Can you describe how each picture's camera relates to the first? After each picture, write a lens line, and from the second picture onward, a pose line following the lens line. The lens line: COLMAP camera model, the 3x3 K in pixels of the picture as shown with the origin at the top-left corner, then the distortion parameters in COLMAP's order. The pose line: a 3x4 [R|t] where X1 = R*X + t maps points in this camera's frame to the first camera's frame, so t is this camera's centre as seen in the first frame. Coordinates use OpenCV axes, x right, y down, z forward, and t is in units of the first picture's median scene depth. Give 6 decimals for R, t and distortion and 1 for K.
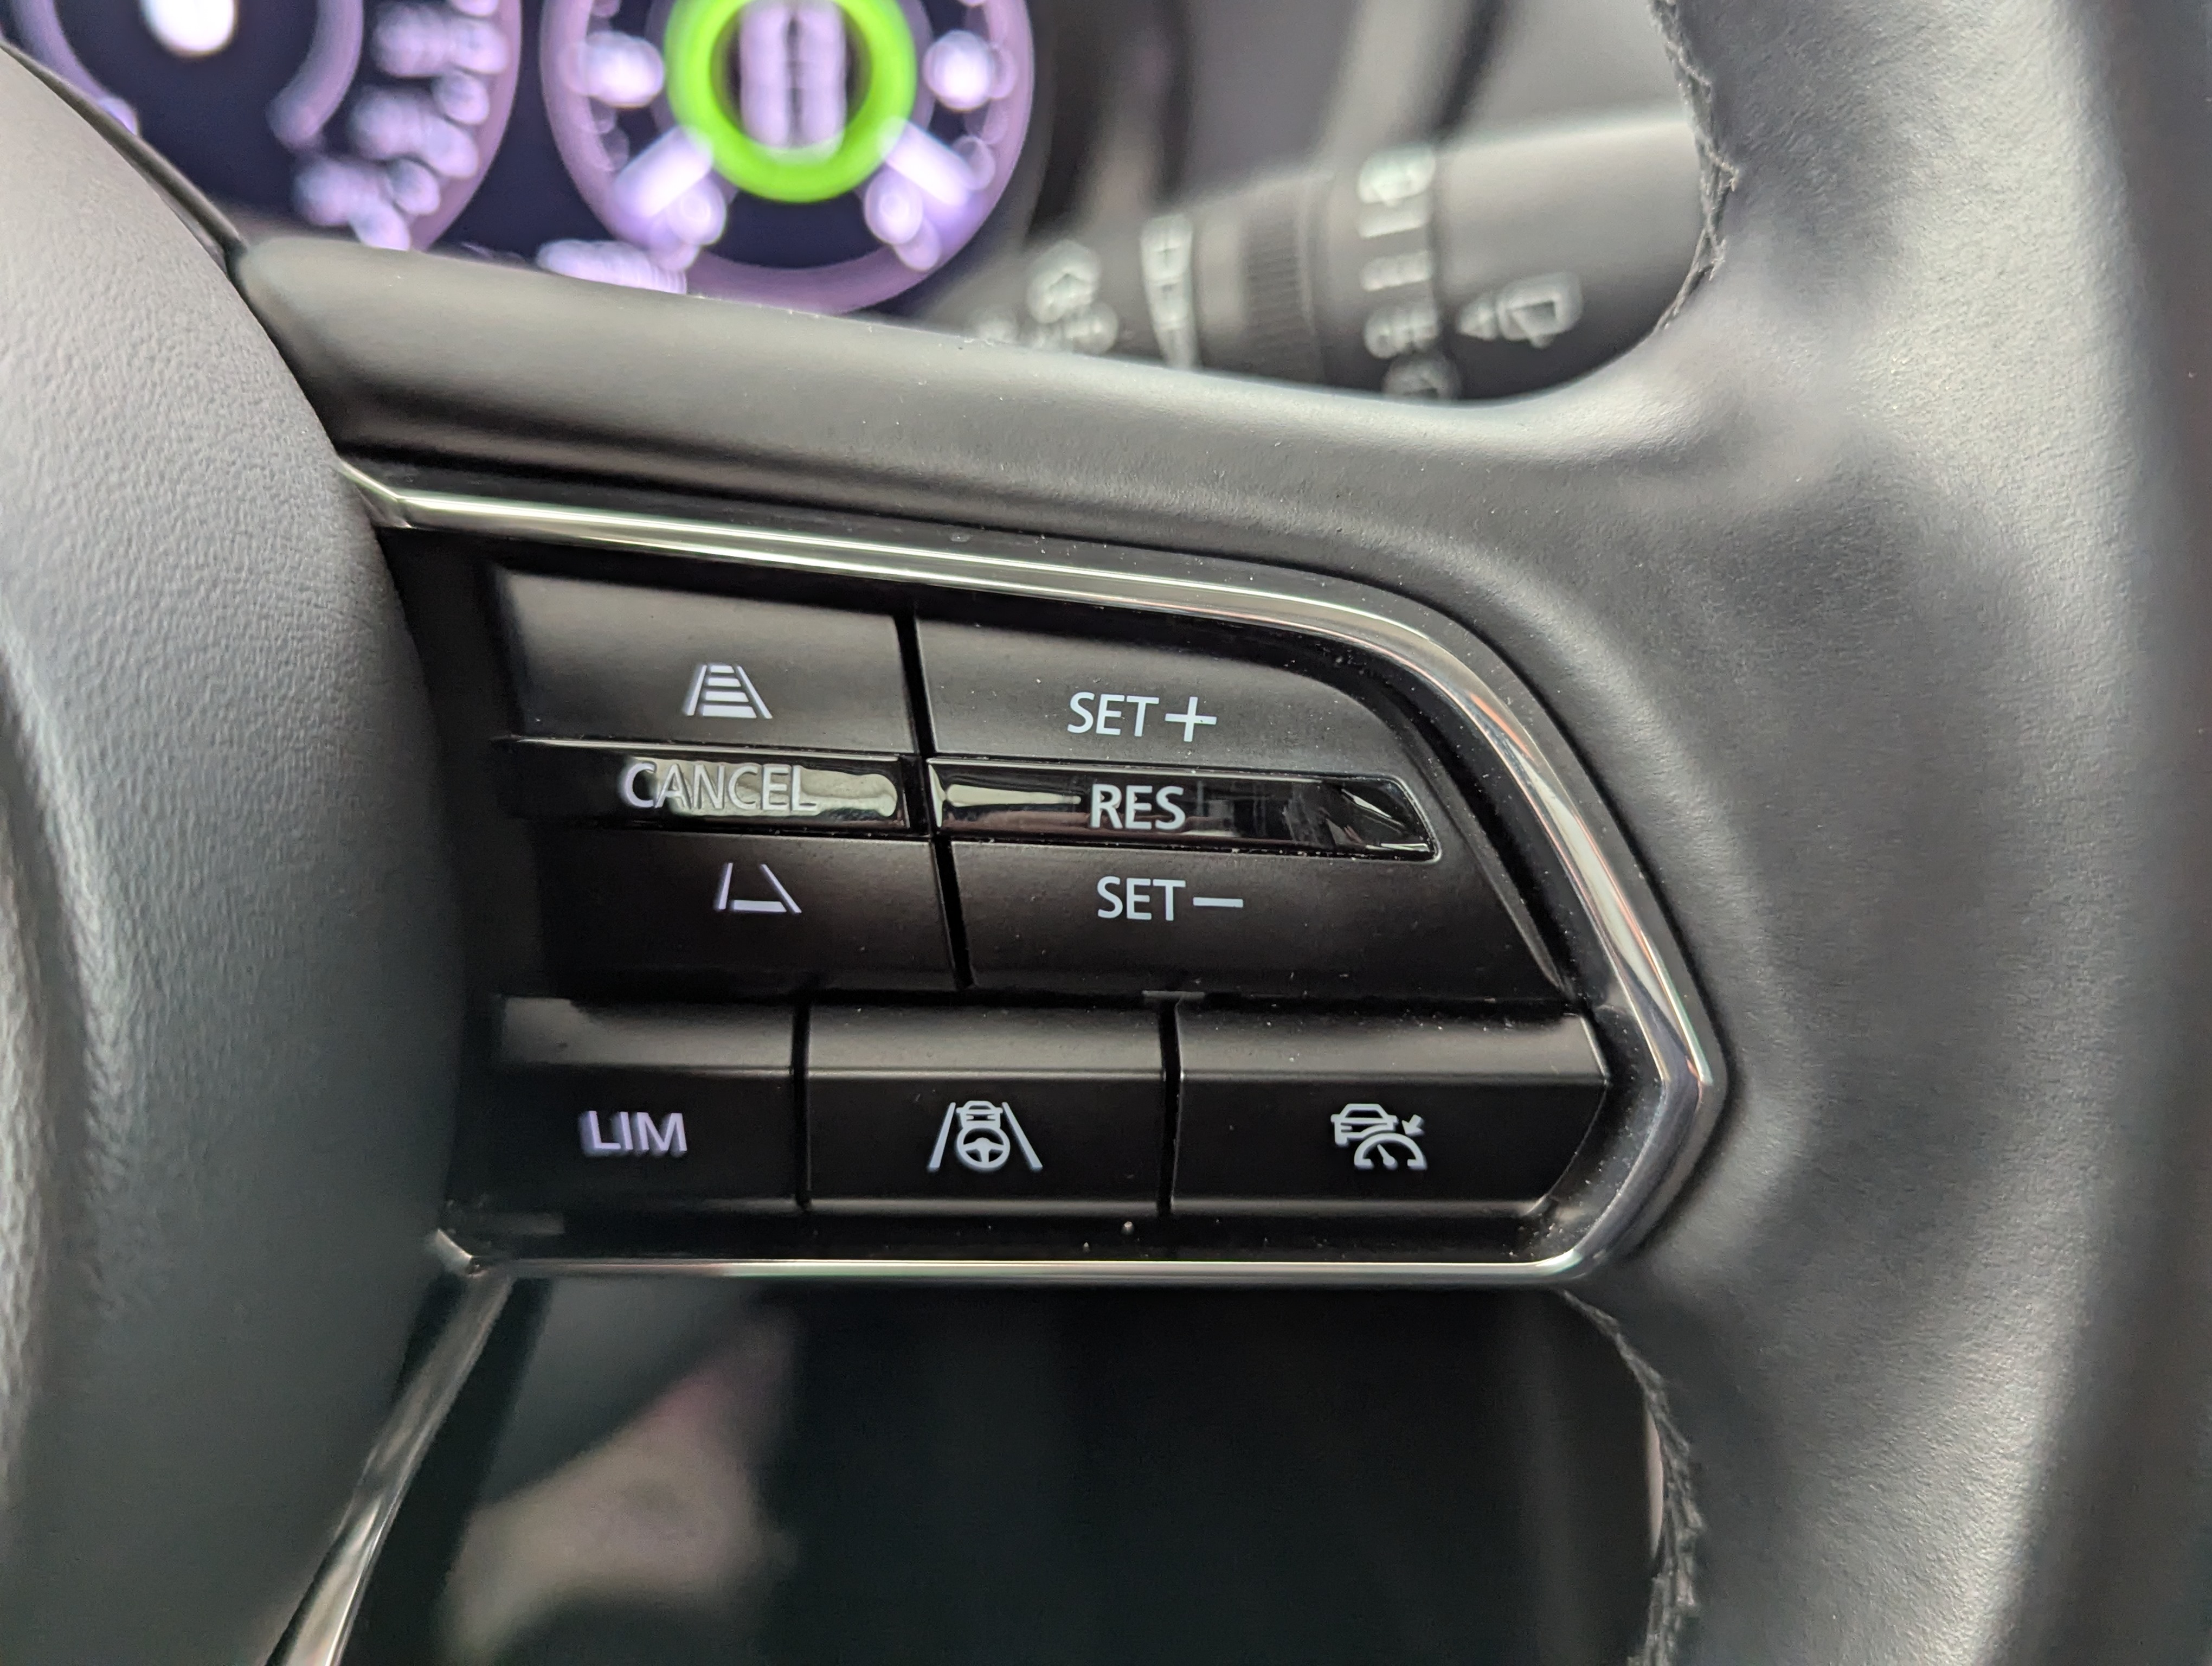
lens RADIAL K [[2198.8, 0, 1106.0], [0, 2198.8, 833.0], [0, 0, 1]] dist [0.058655, -0.006326]
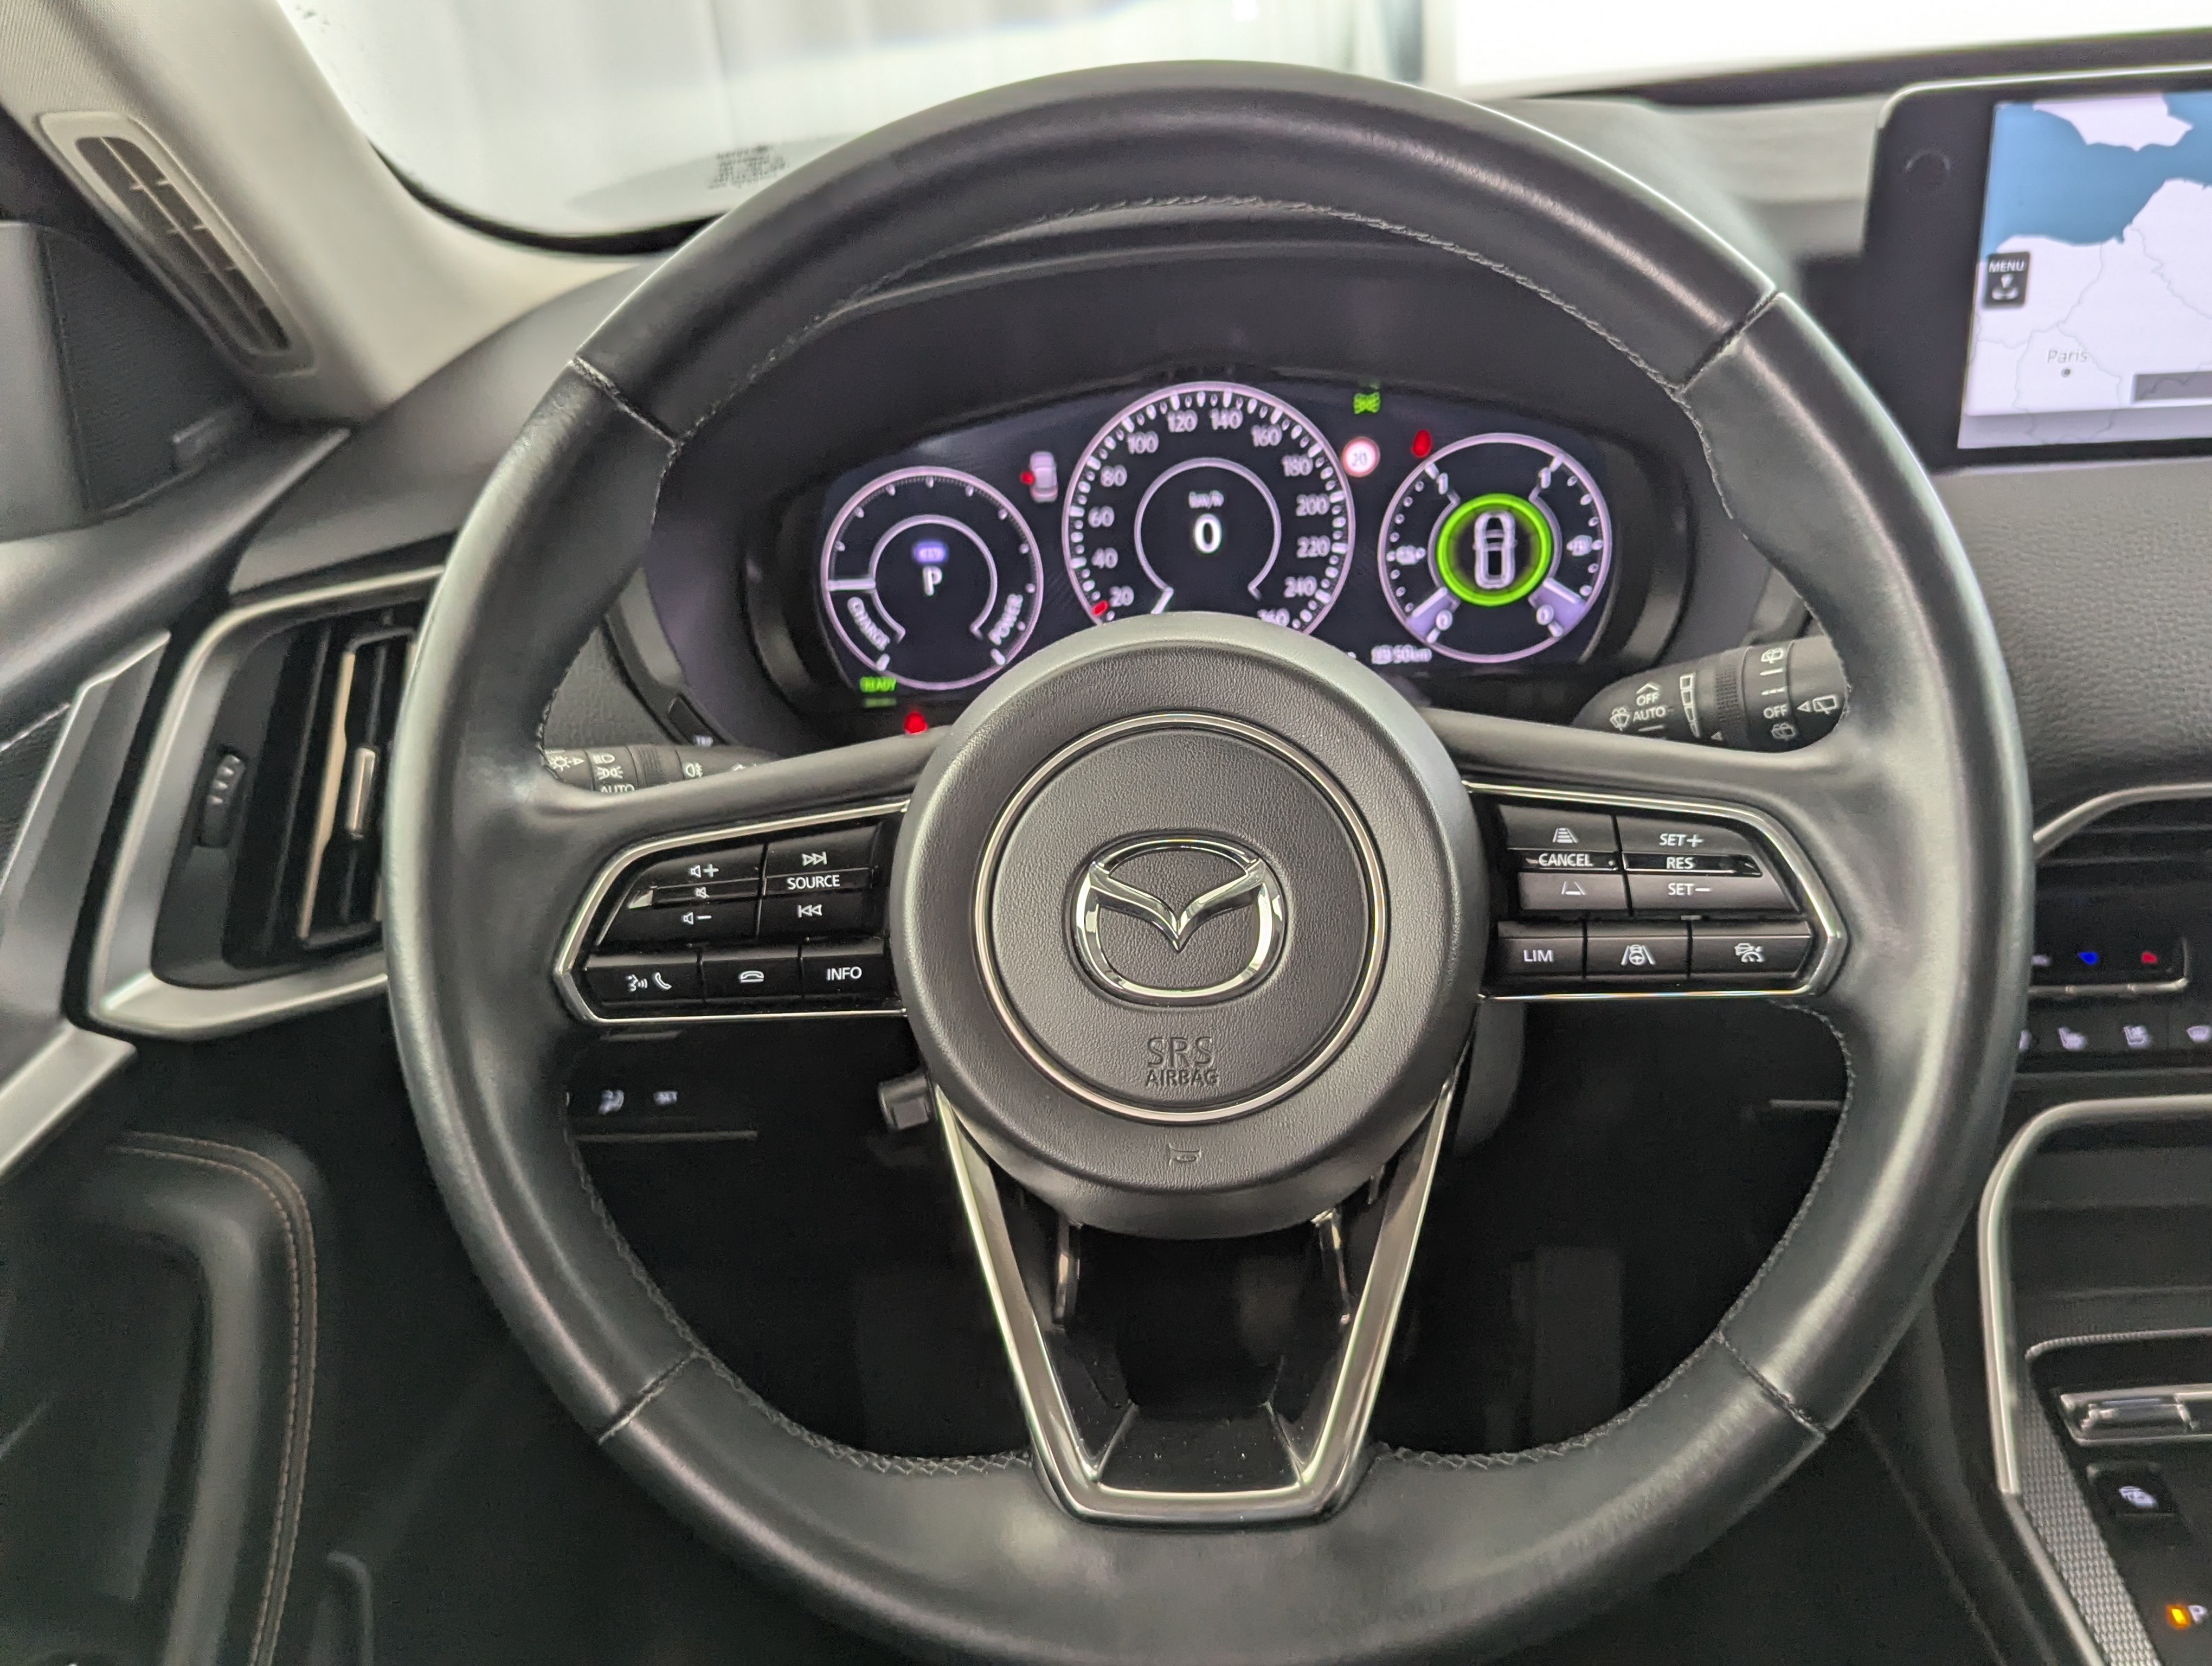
lens RADIAL K [[2099.7, 0, 1106.0], [0, 2099.7, 833.0], [0, 0, 1]] dist [0.061657, -0.062181]
pose [[0.970407, -0.008829, -0.241315, -0.062176], [-0.013693, 0.995711, -0.091494, 0.255327], [0.241088, 0.092091, 0.966124, -2.495111]]
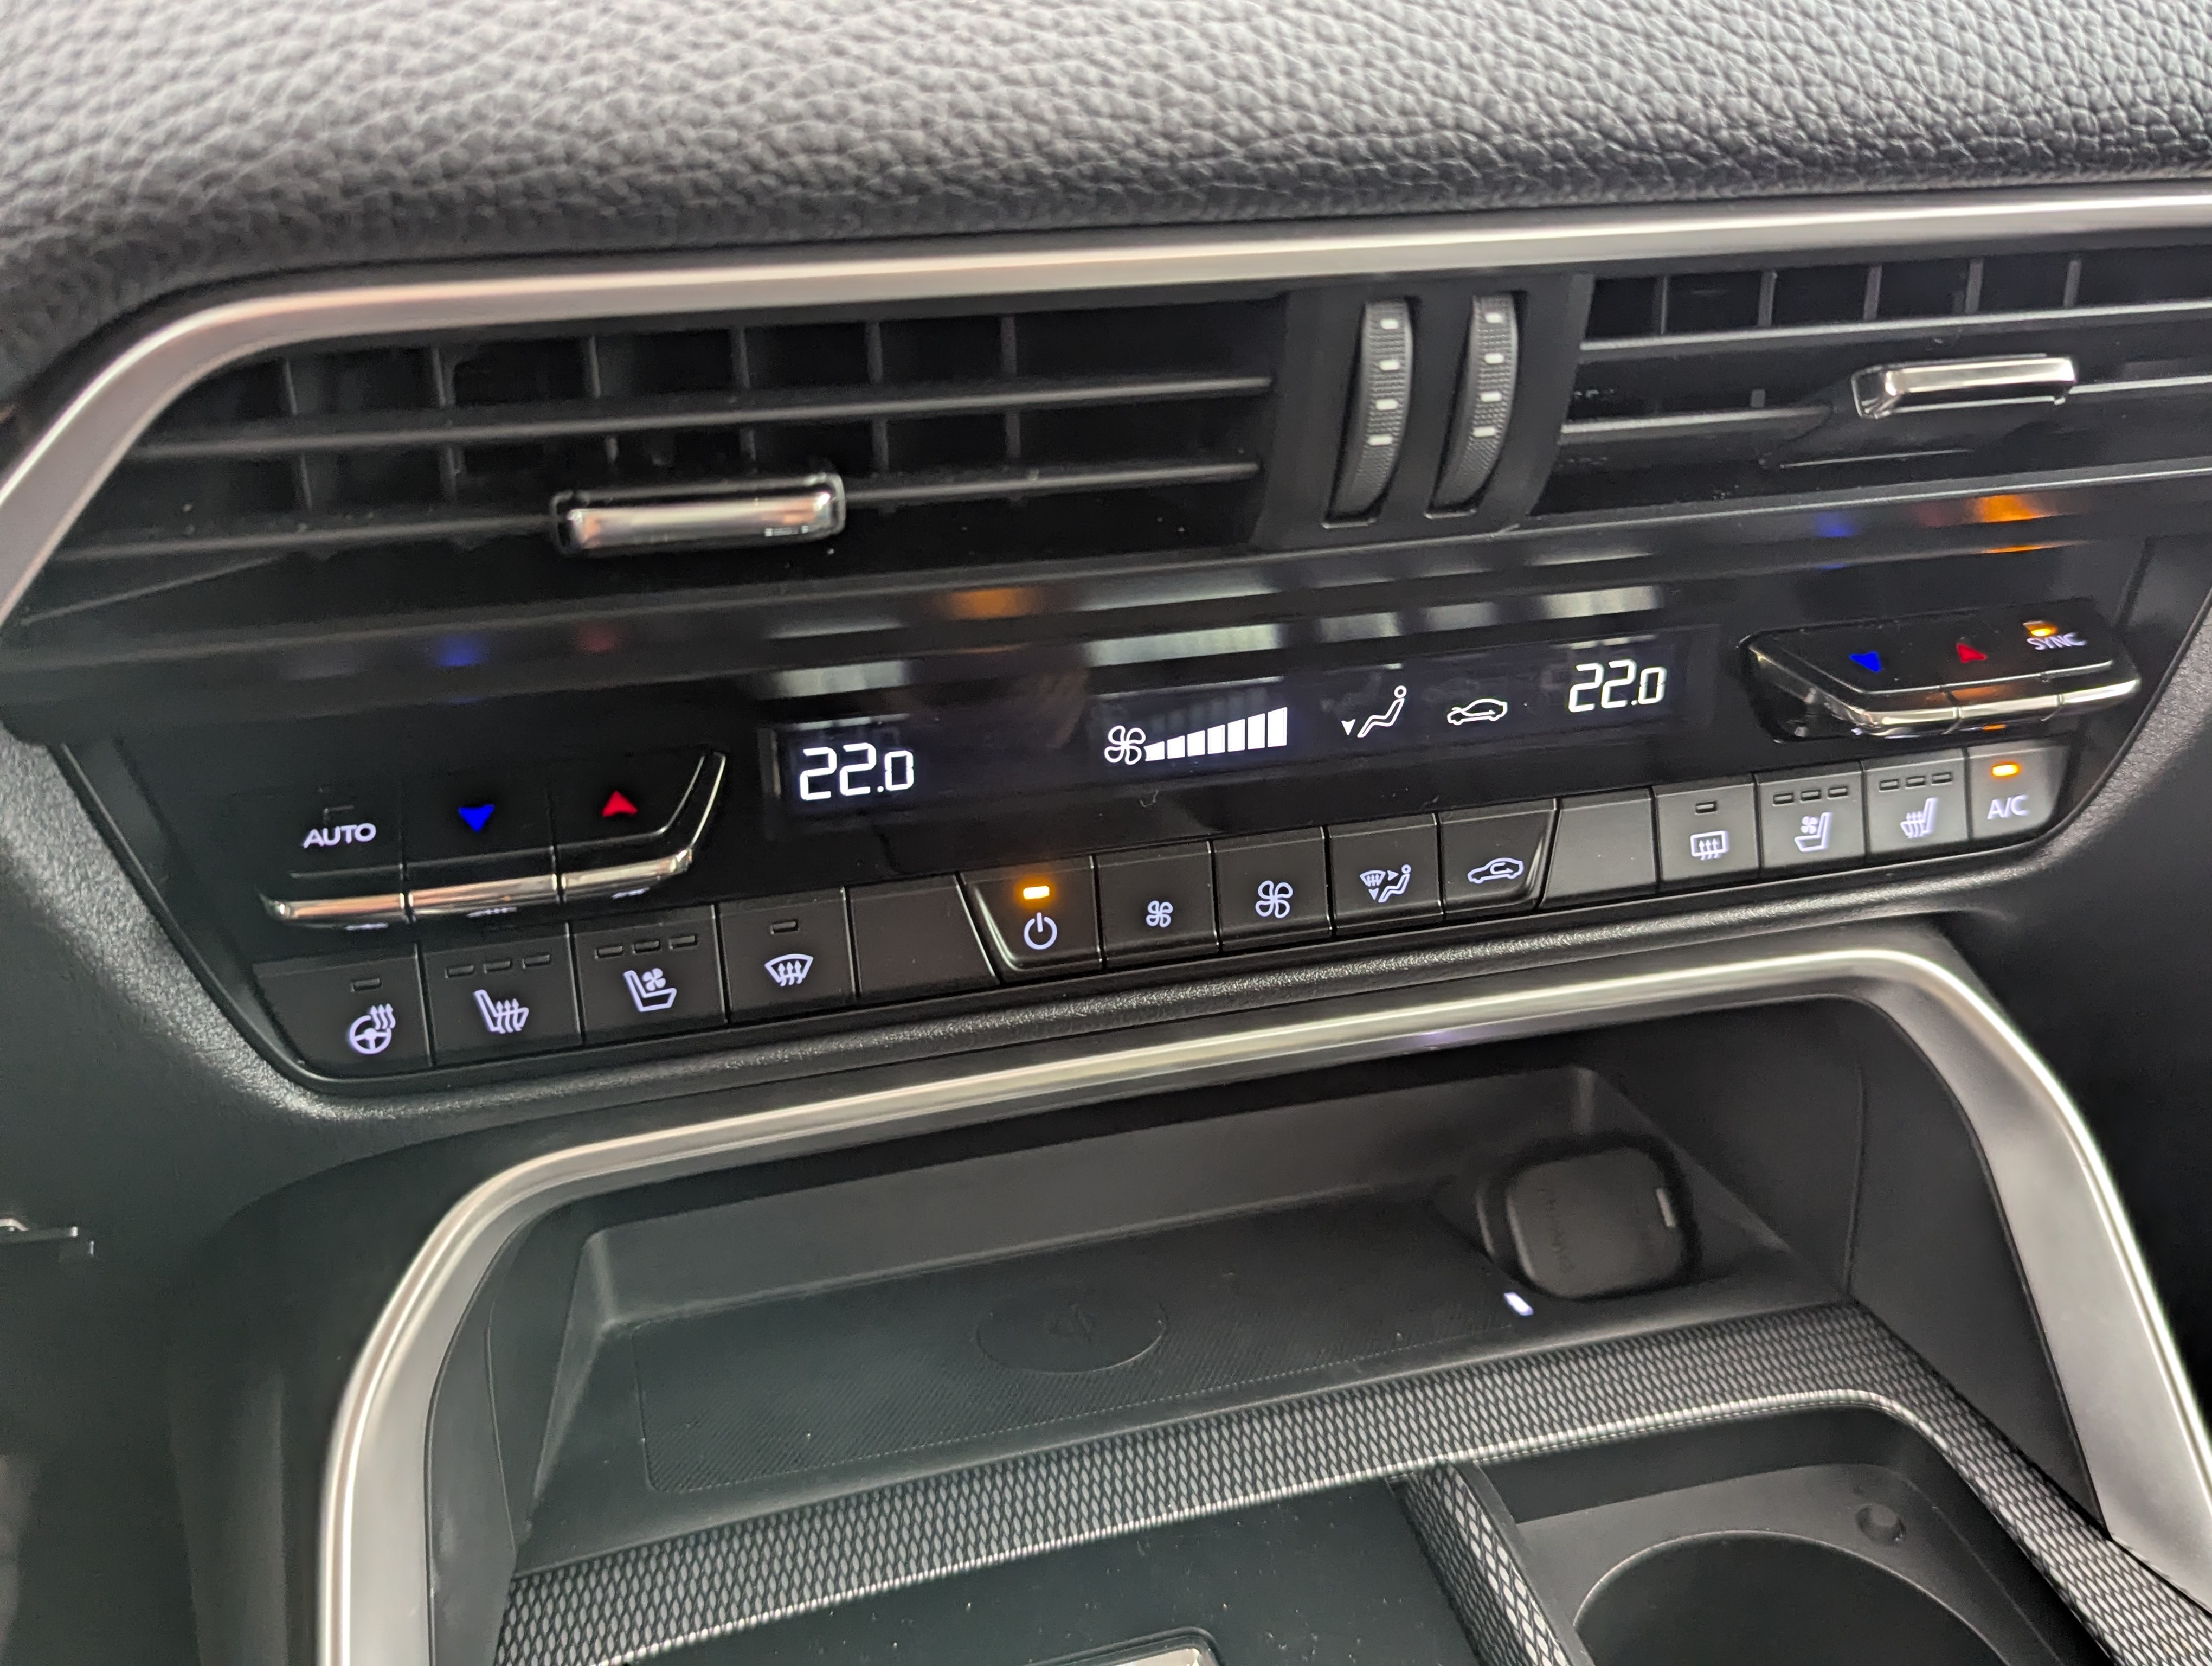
lens RADIAL K [[2099.7, 0, 1106.0], [0, 2099.7, 833.0], [0, 0, 1]] dist [0.061657, -0.062181]
pose [[0.993026, -0.084597, 0.082118, 1.338693], [0.088799, 0.994847, -0.048926, 0.229191], [-0.077556, 0.055877, 0.995421, 0.669637]]
